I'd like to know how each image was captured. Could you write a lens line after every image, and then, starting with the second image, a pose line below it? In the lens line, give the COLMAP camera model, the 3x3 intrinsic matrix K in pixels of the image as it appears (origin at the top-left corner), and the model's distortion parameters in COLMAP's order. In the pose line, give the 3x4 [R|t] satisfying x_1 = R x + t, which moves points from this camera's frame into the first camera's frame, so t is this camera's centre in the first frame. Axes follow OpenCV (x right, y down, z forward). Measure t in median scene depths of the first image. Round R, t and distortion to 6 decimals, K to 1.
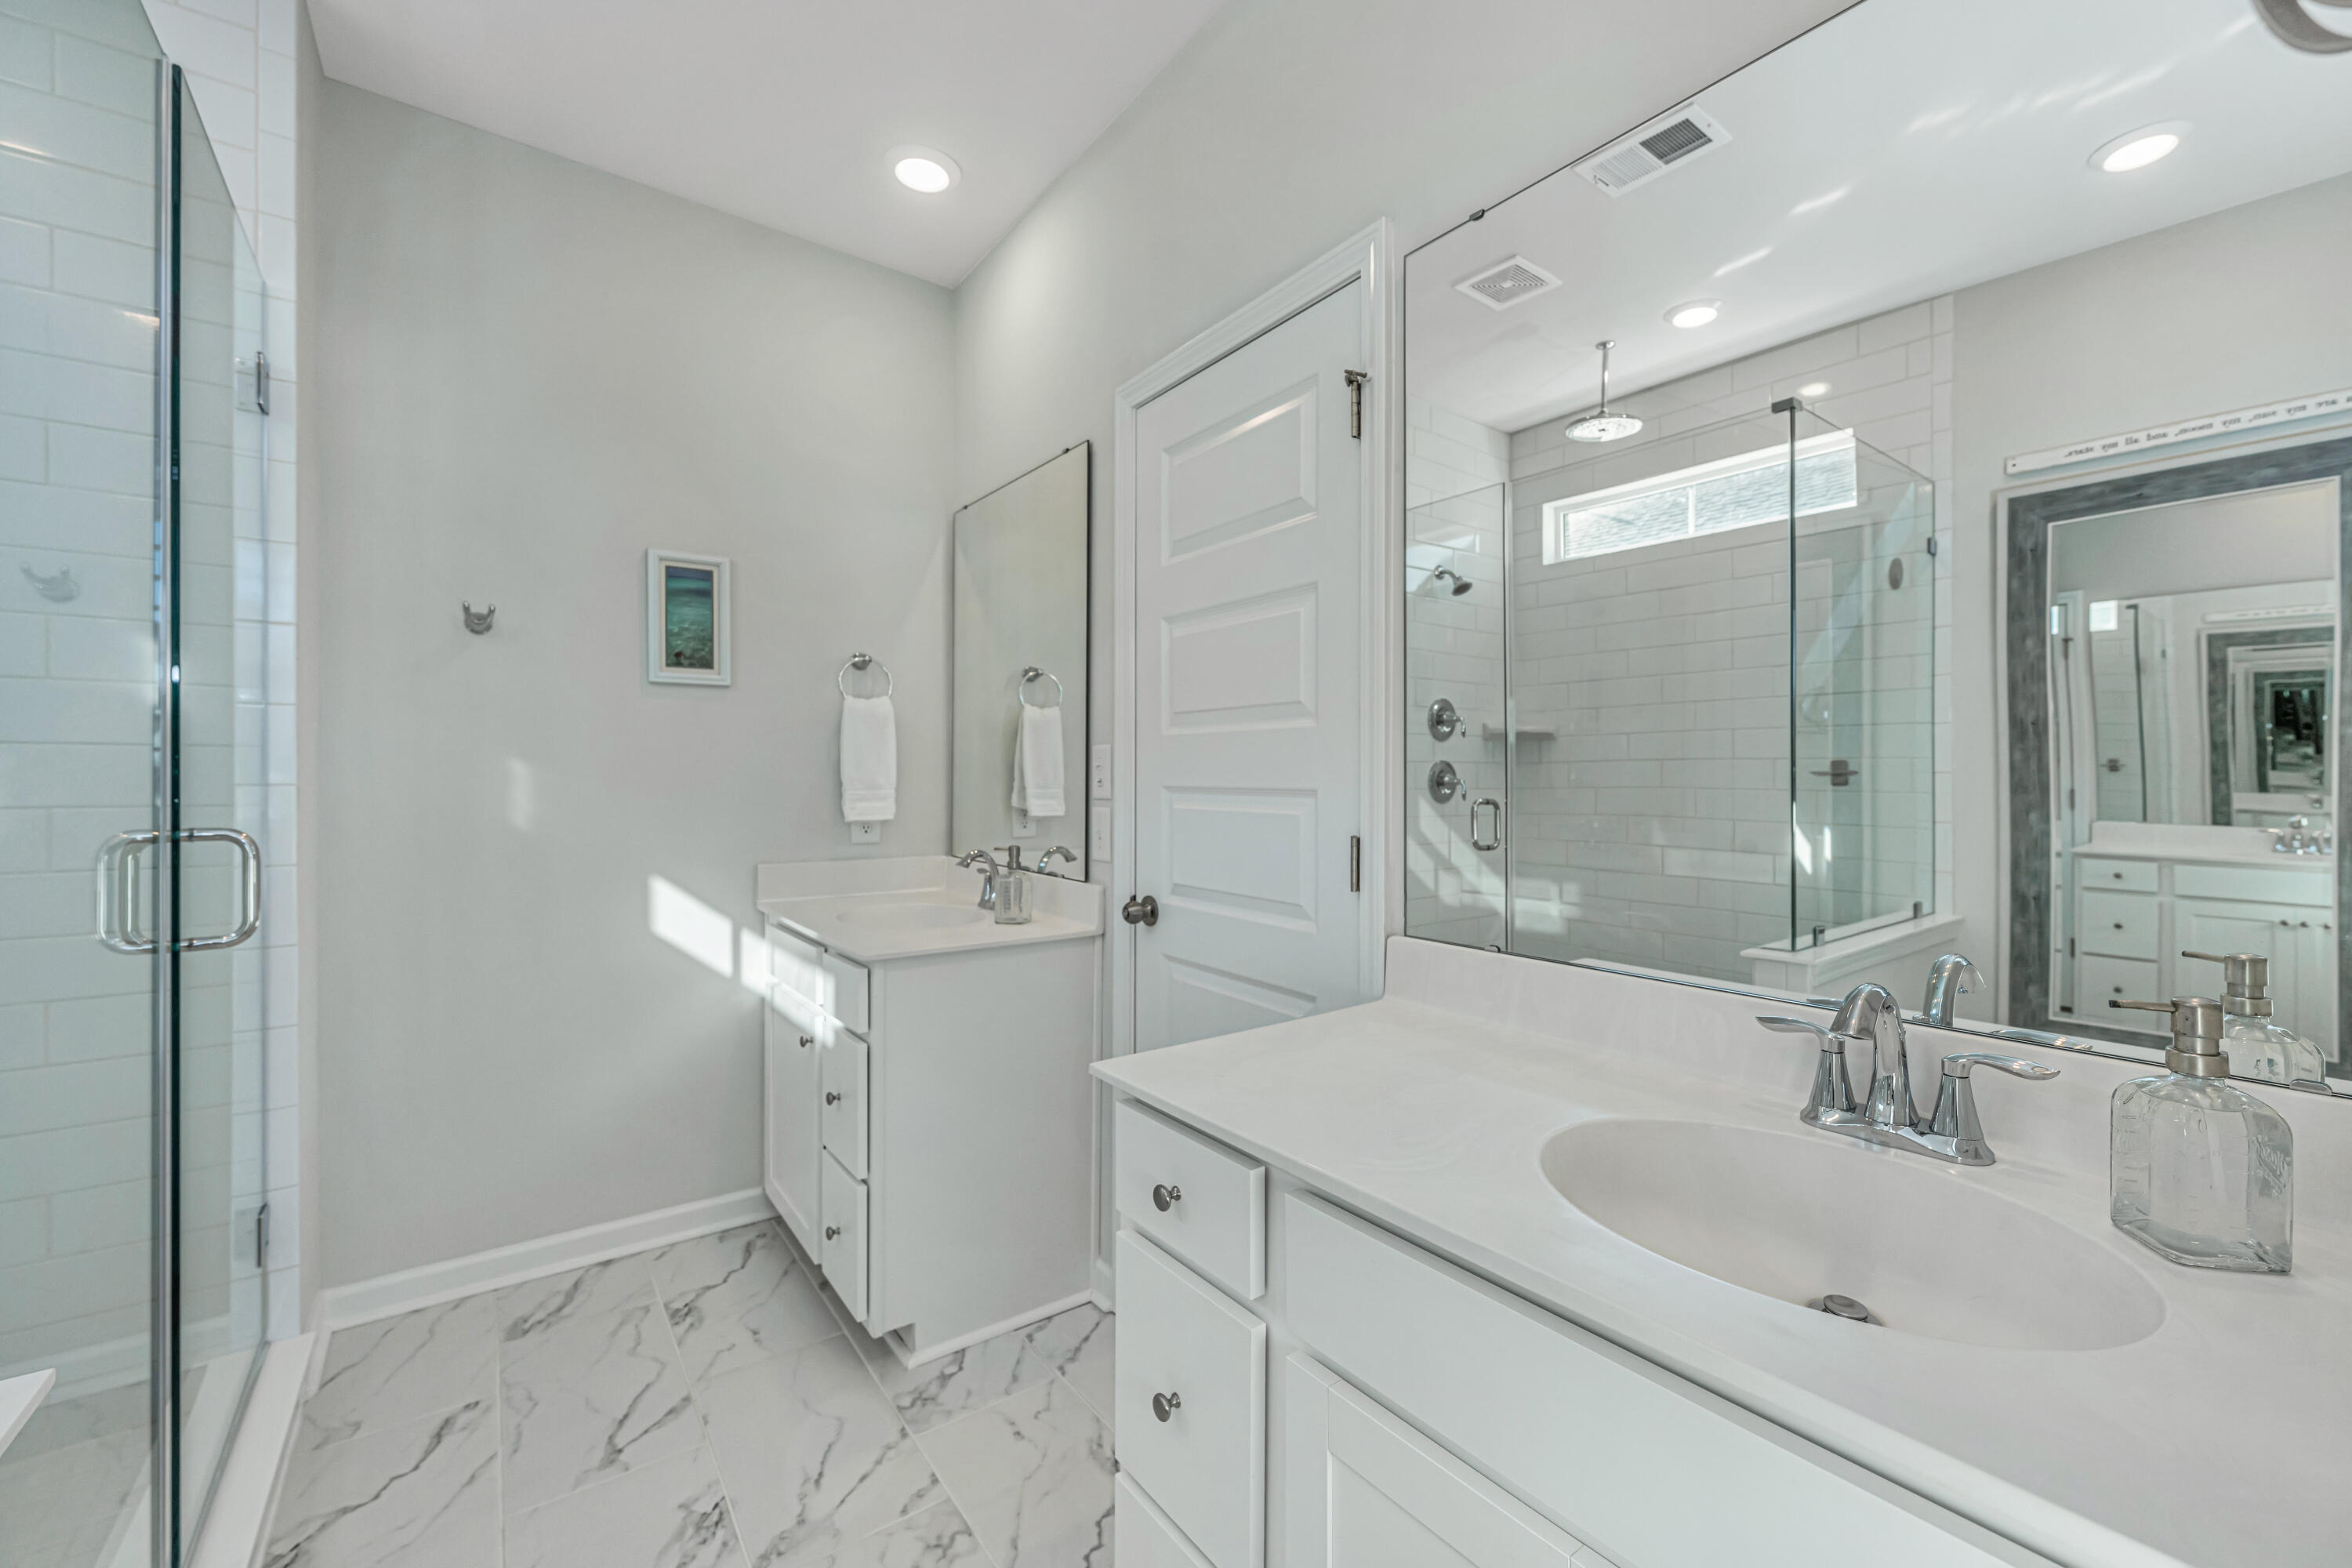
lens RADIAL K [[964.4, 0, 1167.8], [0, 964.4, 806.4], [0, 0, 1]] dist [-0.001880, 0.000628]
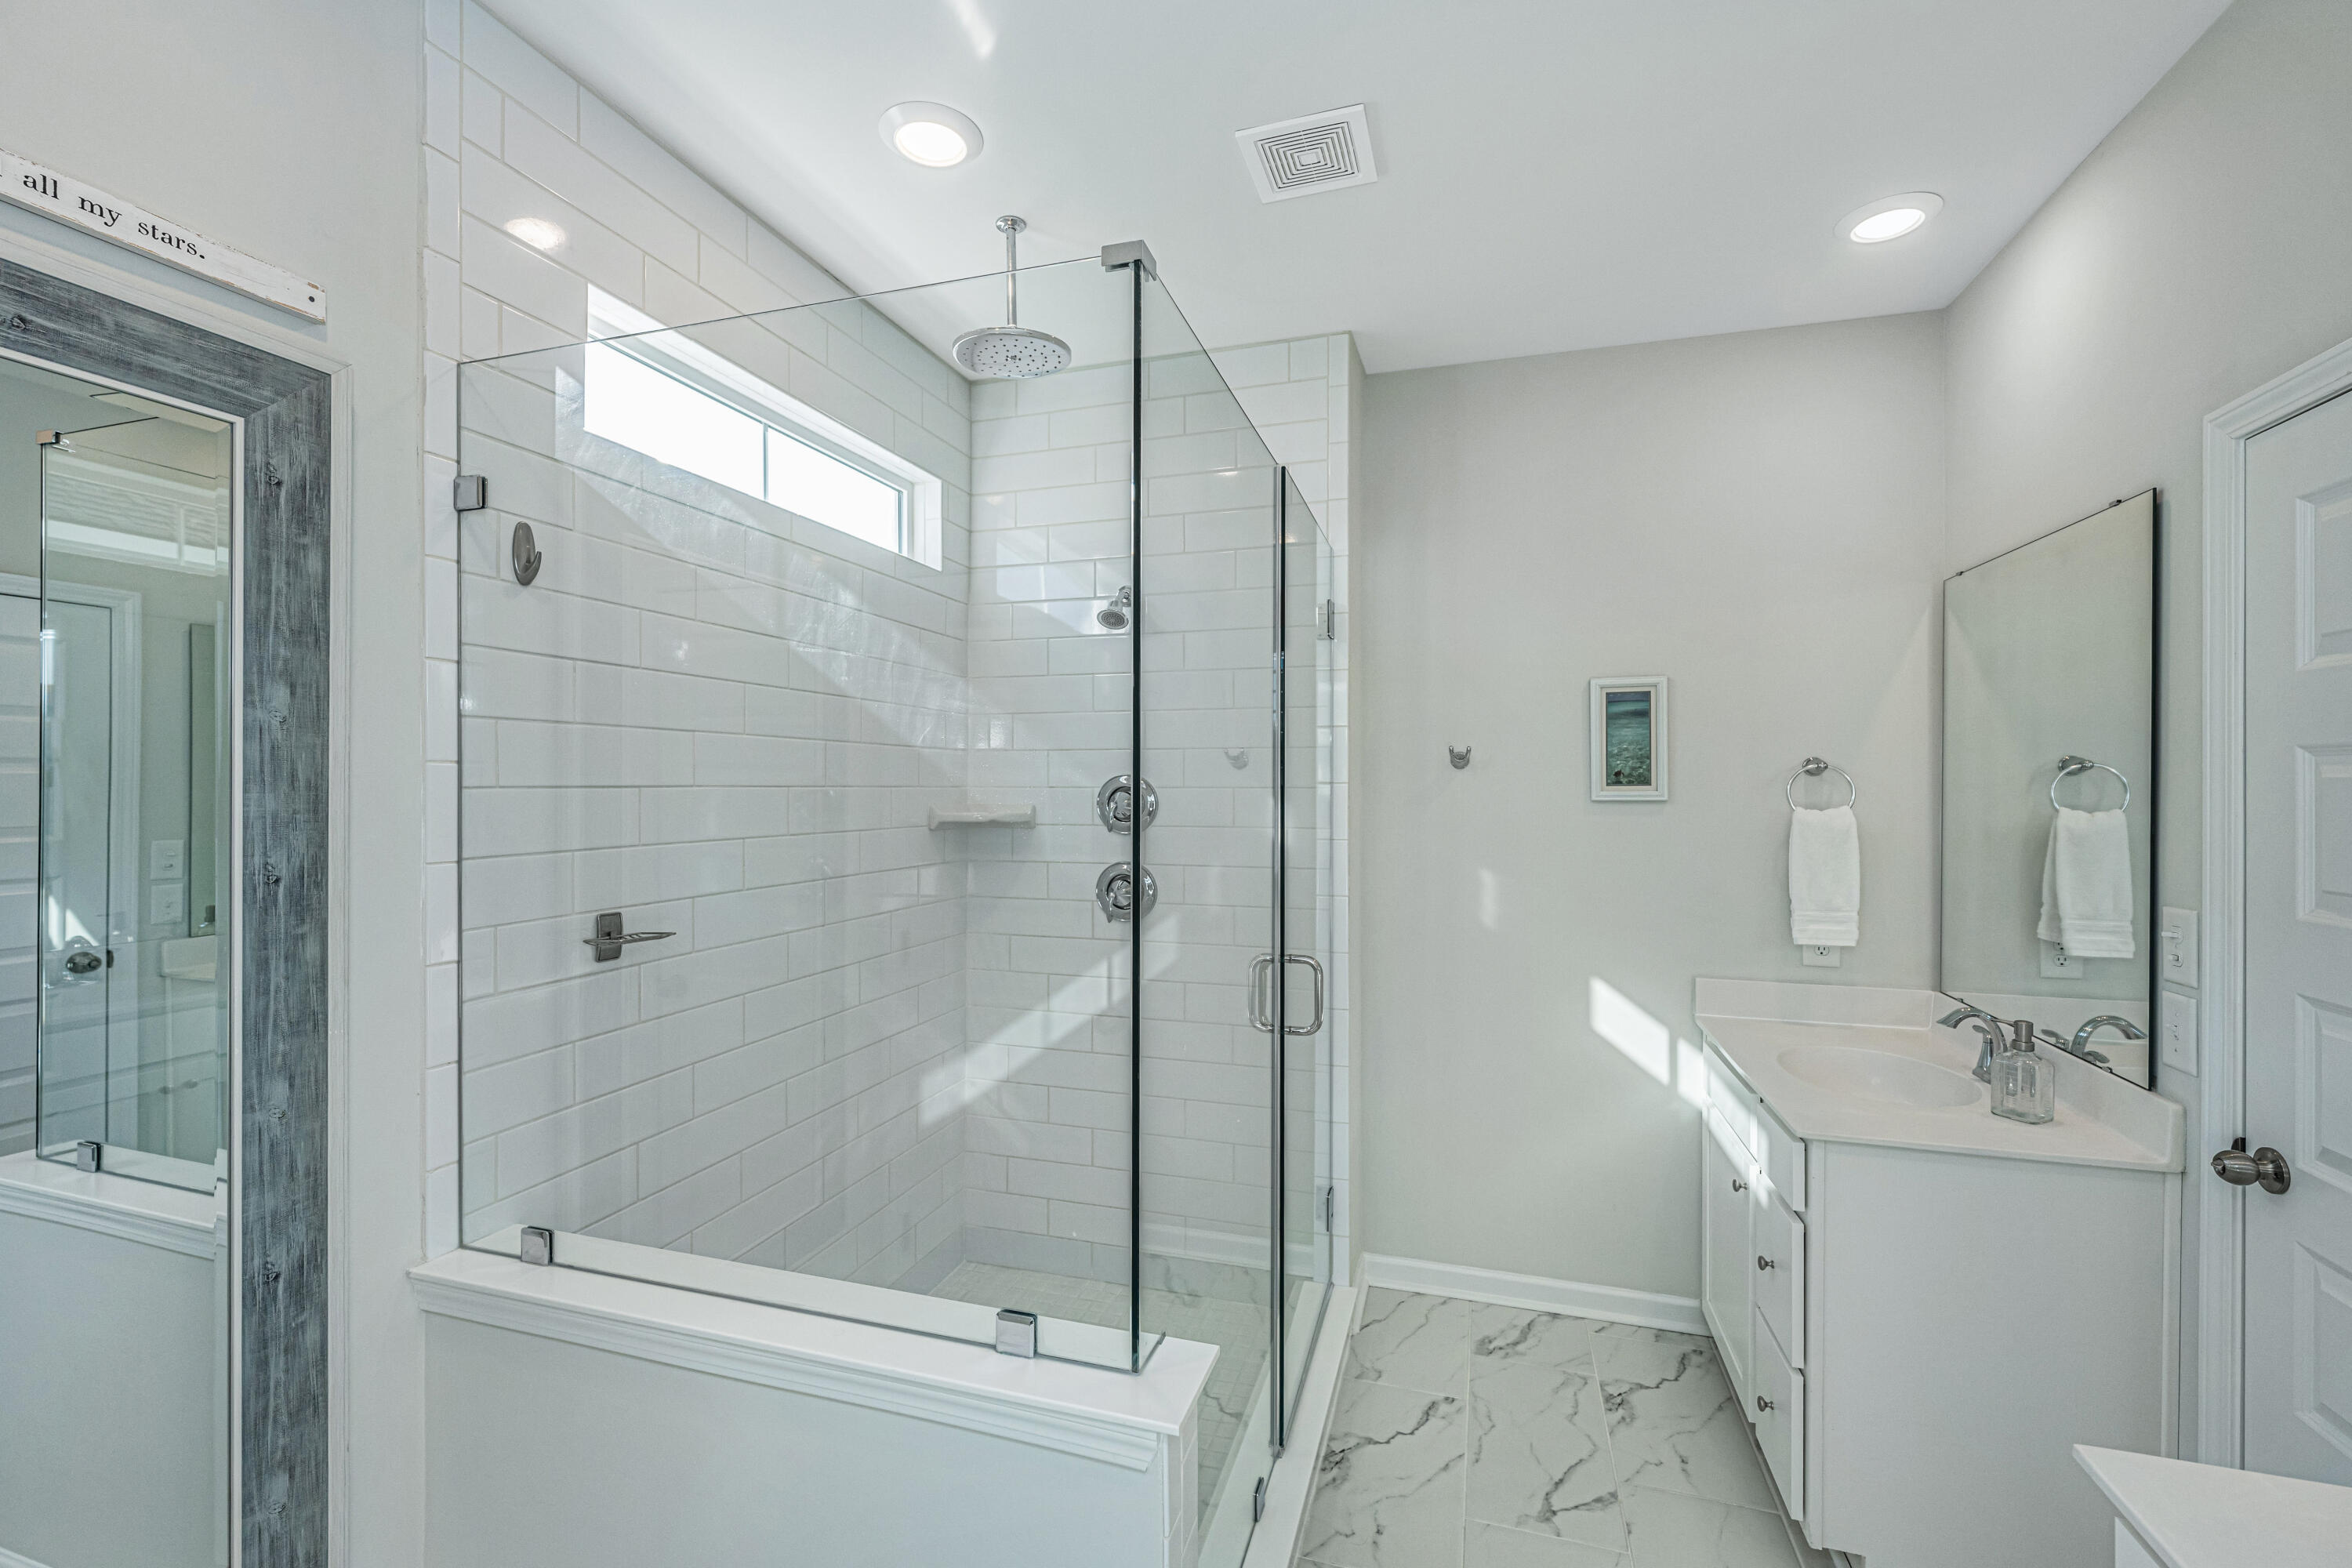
lens RADIAL K [[964.4, 0, 1173.4], [0, 964.4, 773.3], [0, 0, 1]] dist [-0.001880, 0.000628]
pose [[0.588101, 0.000167, -0.808787, 0.071248], [-0.001413, 0.999999, -0.000821, -0.163379], [0.808786, 0.001626, 0.588101, -0.030888]]
